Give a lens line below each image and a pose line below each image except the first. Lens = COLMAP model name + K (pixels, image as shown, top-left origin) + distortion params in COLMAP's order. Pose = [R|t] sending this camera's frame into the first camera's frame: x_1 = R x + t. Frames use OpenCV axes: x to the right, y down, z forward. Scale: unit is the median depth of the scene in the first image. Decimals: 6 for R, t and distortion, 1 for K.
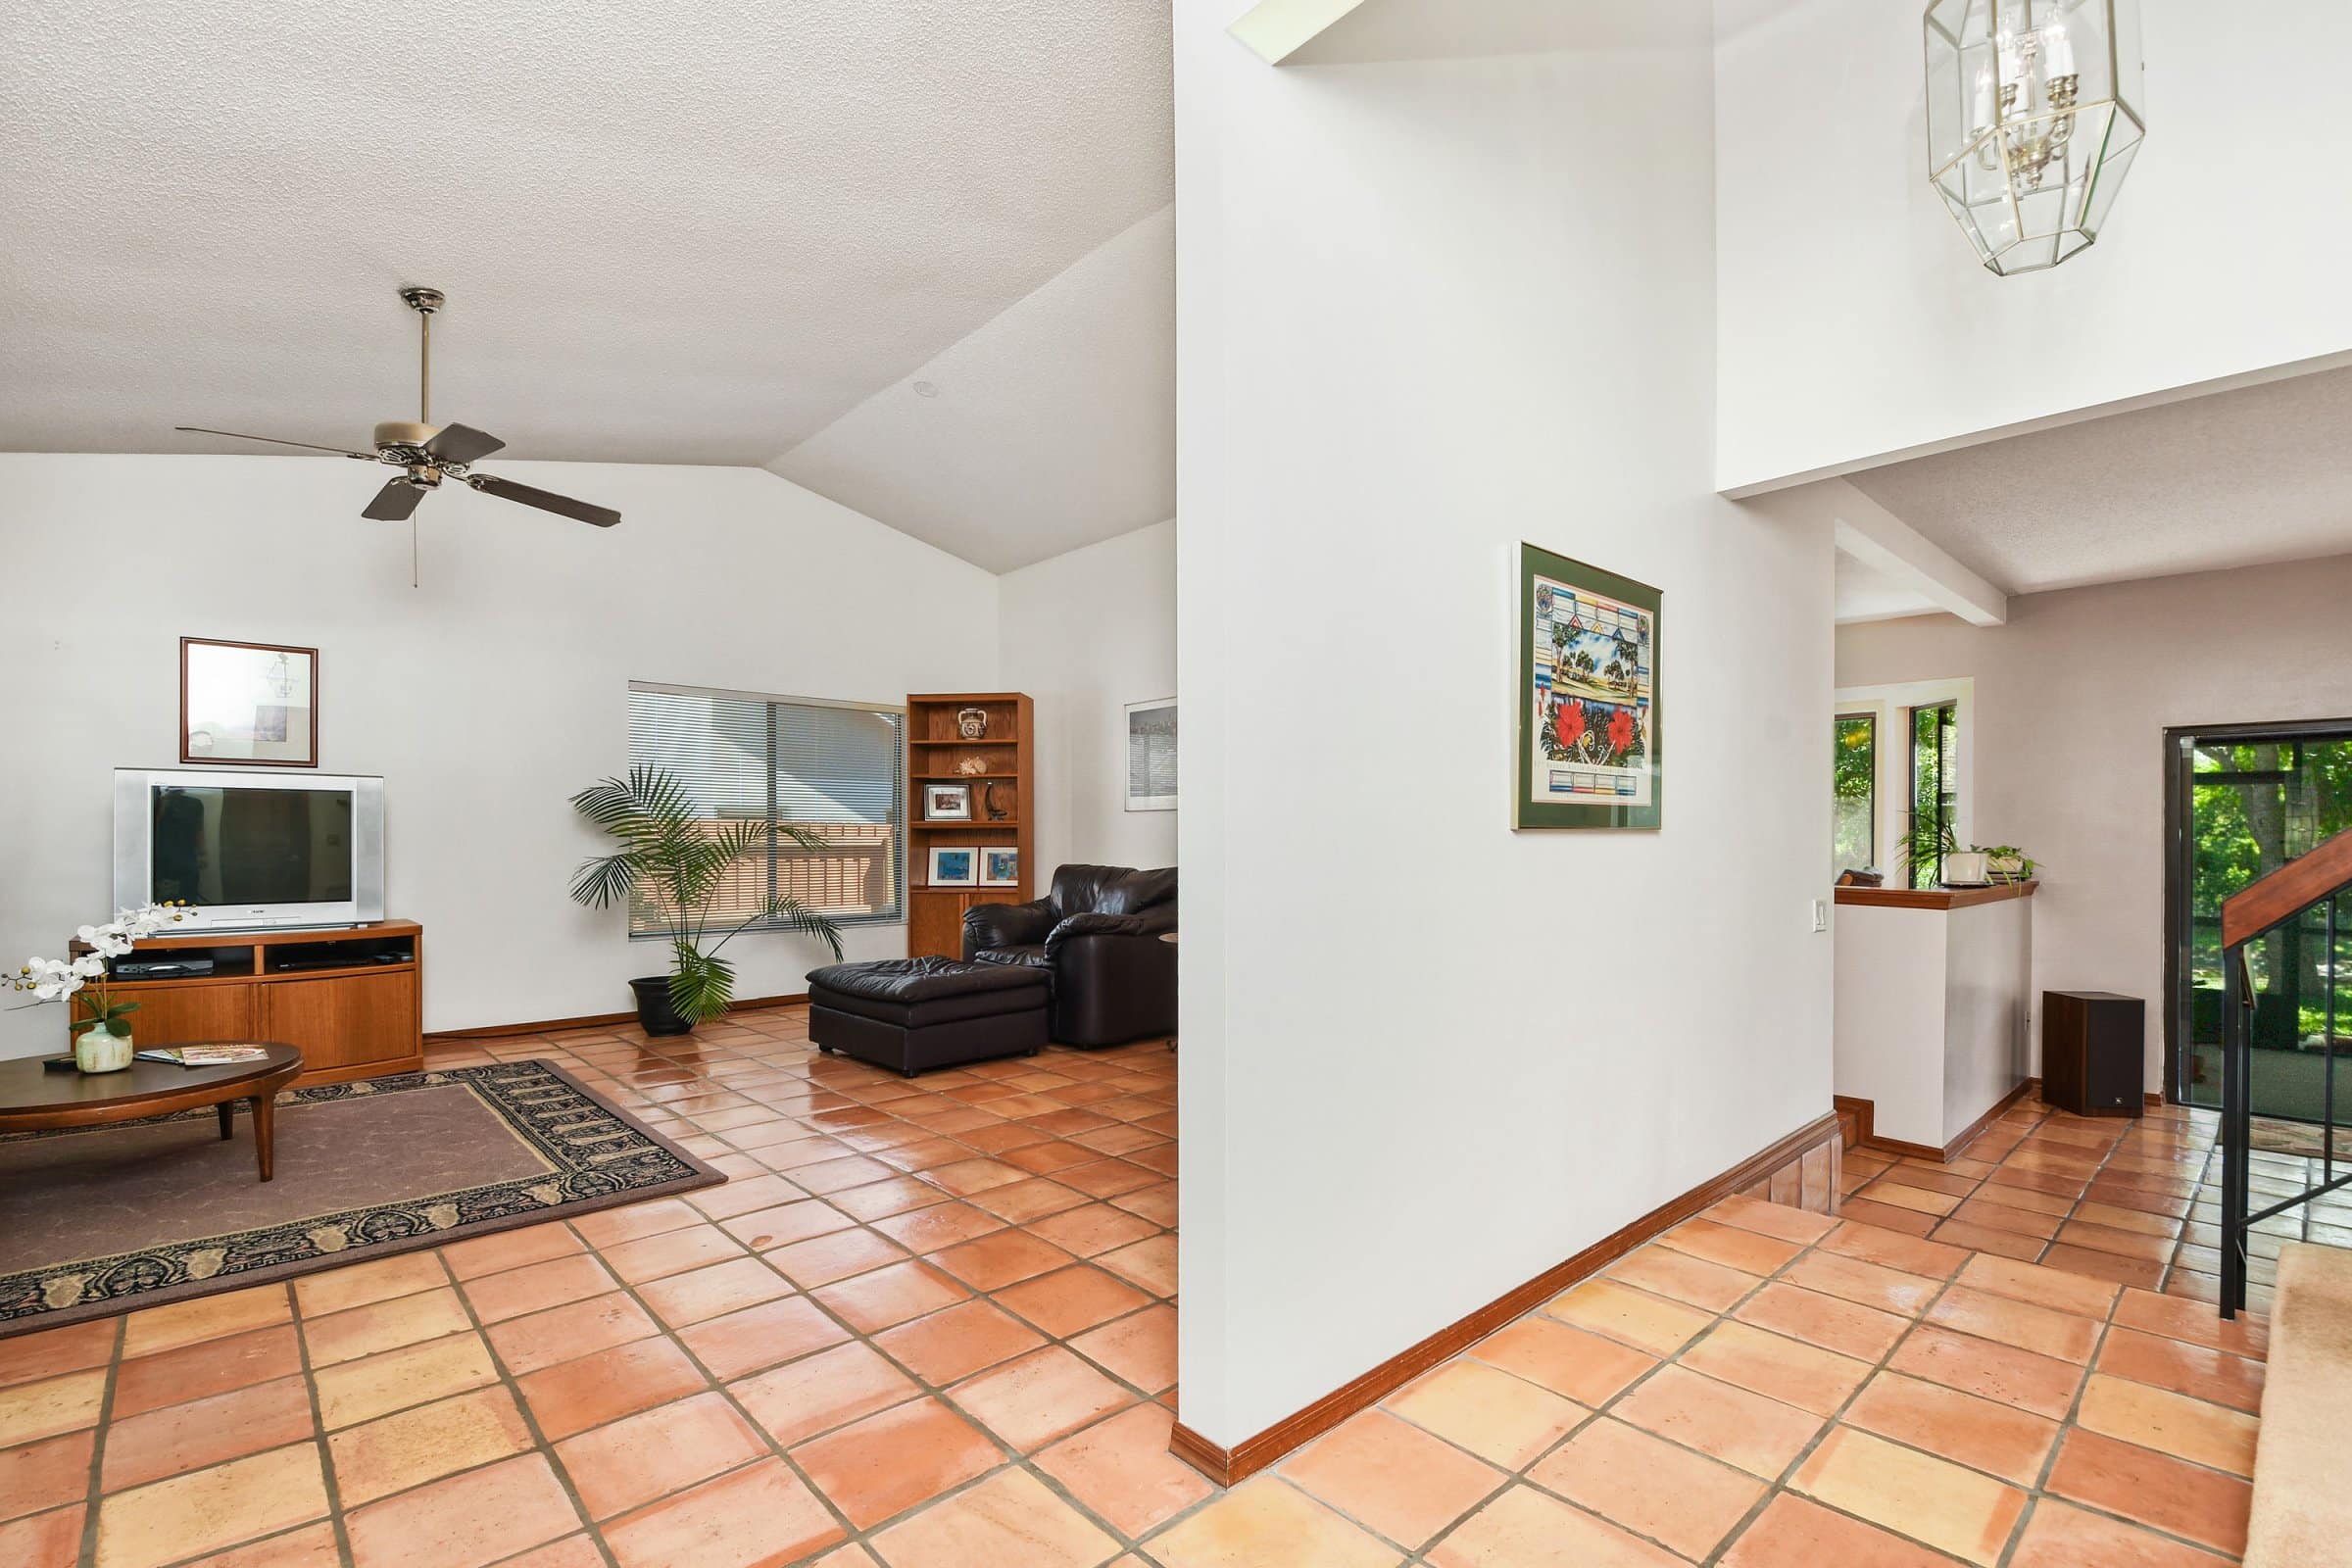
lens RADIAL K [[1022.7, 0, 1174.8], [0, 1022.7, 854.7], [0, 0, 1]] dist [0.036241, -0.016279]
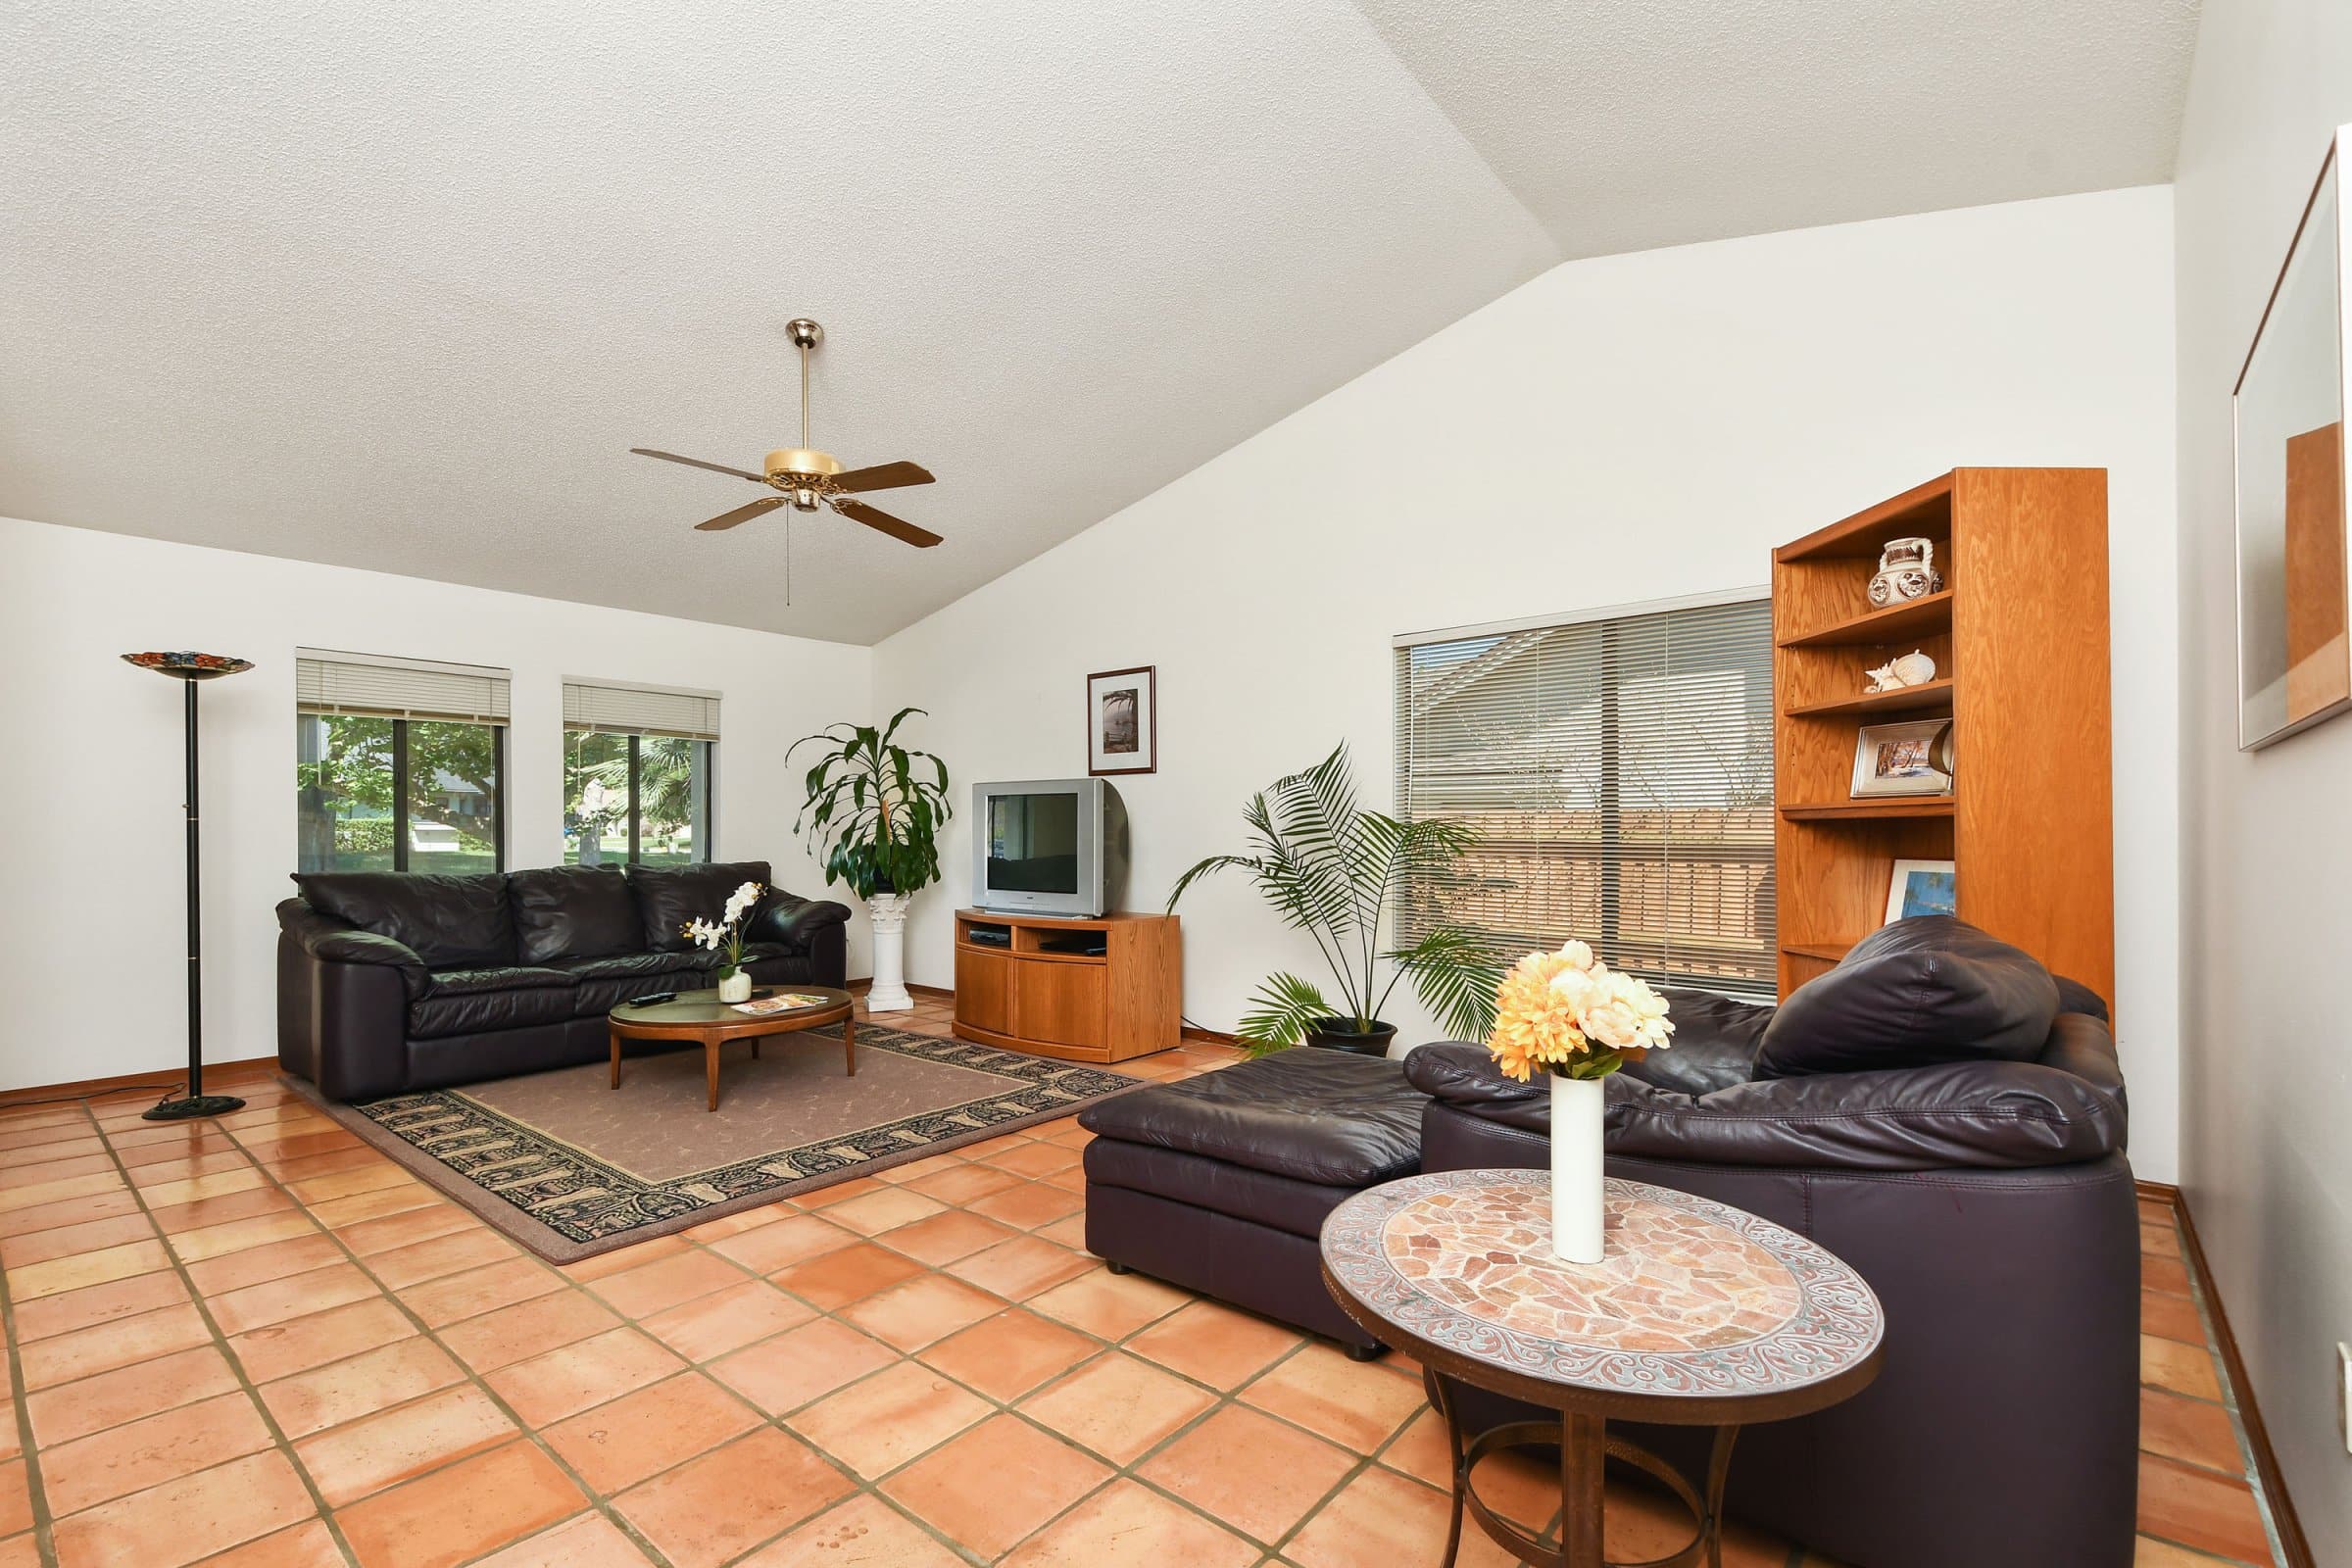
lens RADIAL K [[1040.5, 0, 1166.8], [0, 1040.5, 831.1], [0, 0, 1]] dist [-0.001843, -0.000262]
pose [[0.118984, 0.002430, -0.992893, 0.423578], [-0.004104, 0.999990, 0.001955, -0.031720], [0.992888, 0.003842, 0.118993, 1.313395]]
